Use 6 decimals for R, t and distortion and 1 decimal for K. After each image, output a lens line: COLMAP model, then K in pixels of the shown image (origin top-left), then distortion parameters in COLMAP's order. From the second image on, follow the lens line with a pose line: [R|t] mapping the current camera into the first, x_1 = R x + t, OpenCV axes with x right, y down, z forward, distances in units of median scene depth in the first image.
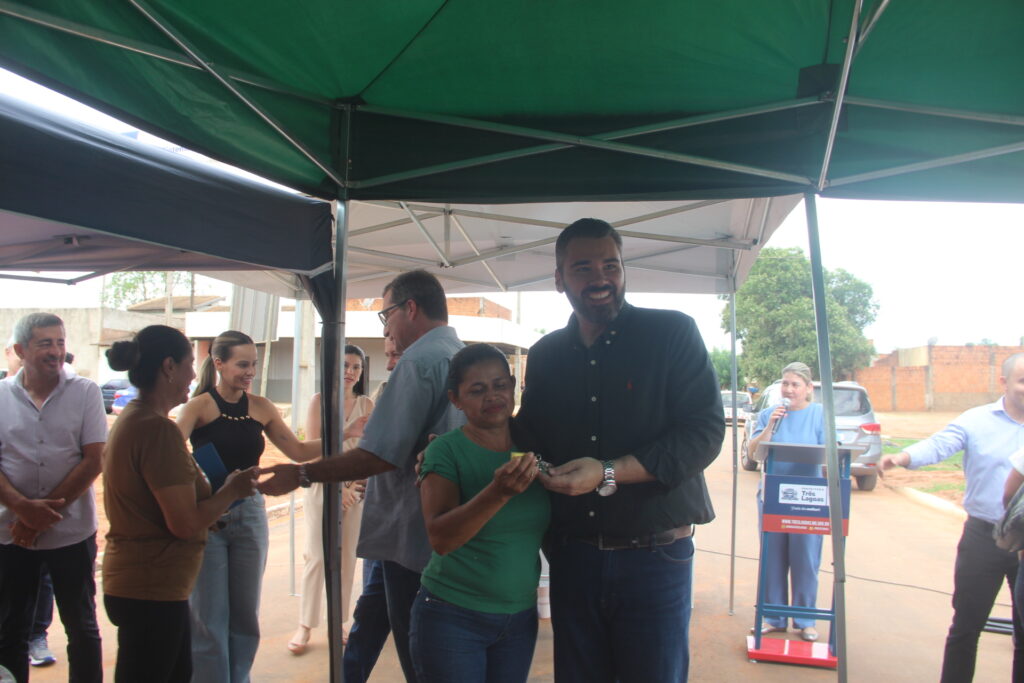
lens RADIAL K [[854.1, 0, 512.0], [0, 854.1, 341.5], [0, 0, 1]] dist [-0.177153, 0.139510]
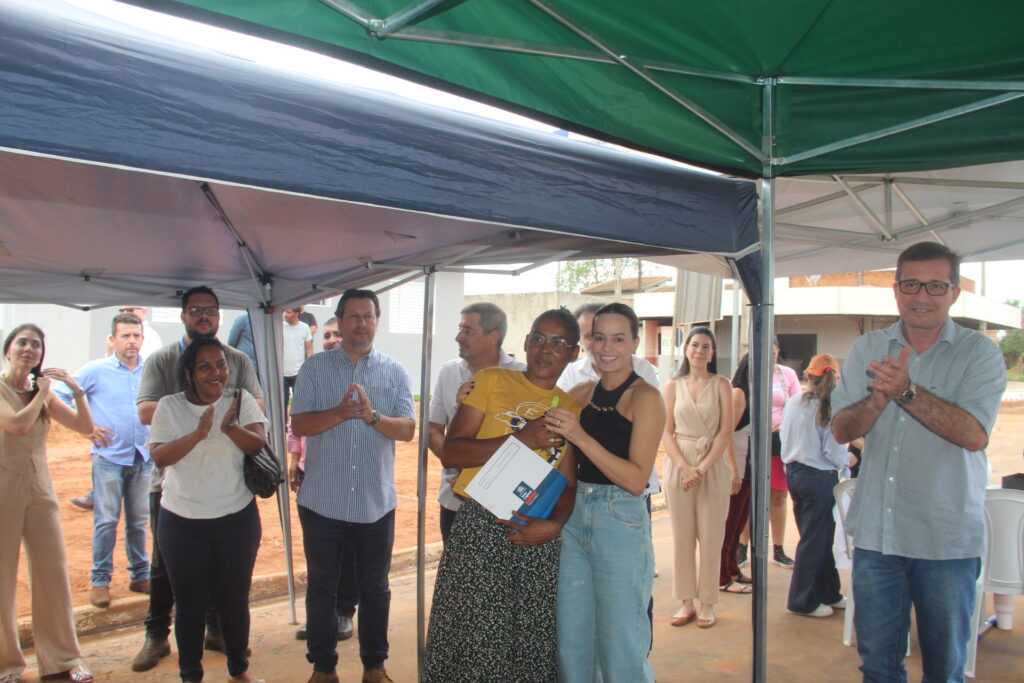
lens RADIAL K [[854.1, 0, 512.0], [0, 854.1, 341.5], [0, 0, 1]] dist [-0.177153, 0.139510]
pose [[0.868869, -0.006879, -0.494994, 0.012258], [0.019855, 0.999583, 0.020960, -0.003800], [0.494644, -0.028040, 0.868644, 0.009355]]
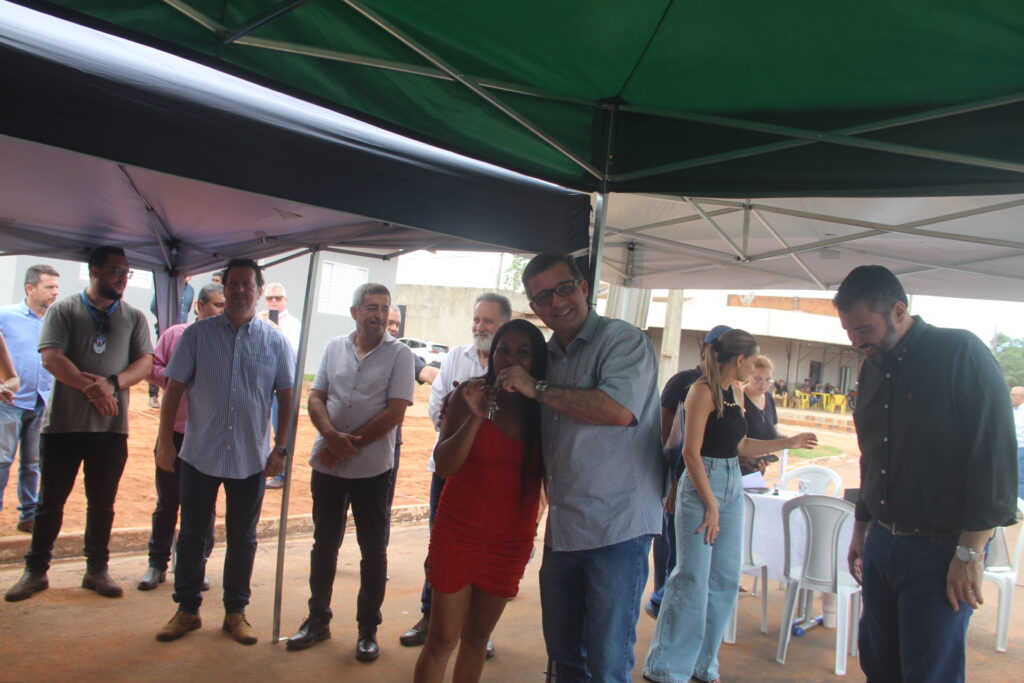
lens RADIAL K [[854.1, 0, 512.0], [0, 854.1, 341.5], [0, 0, 1]] dist [-0.177153, 0.139510]
pose [[0.897105, 0.075073, -0.435392, 0.125814], [-0.072072, 0.997124, 0.023429, 0.005276], [0.435899, 0.010361, 0.899936, -0.024814]]
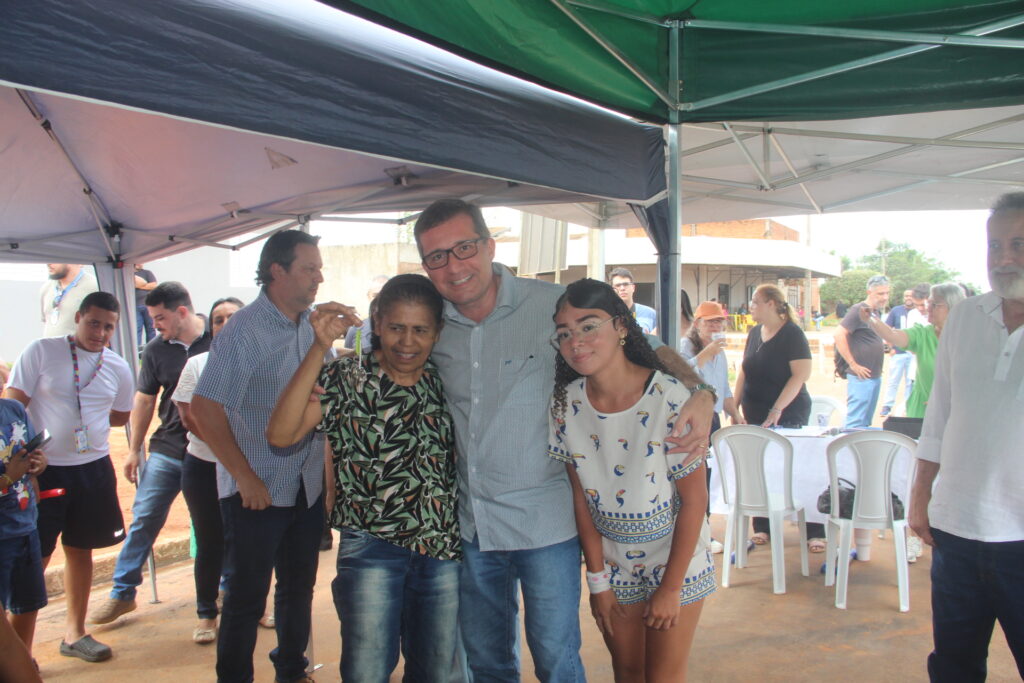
lens RADIAL K [[854.1, 0, 512.0], [0, 854.1, 341.5], [0, 0, 1]] dist [-0.177153, 0.139510]
pose [[0.946667, 0.000754, -0.322213, -0.047173], [0.027436, 0.996177, 0.082938, -0.005262], [0.321044, -0.087355, 0.943027, 0.022992]]
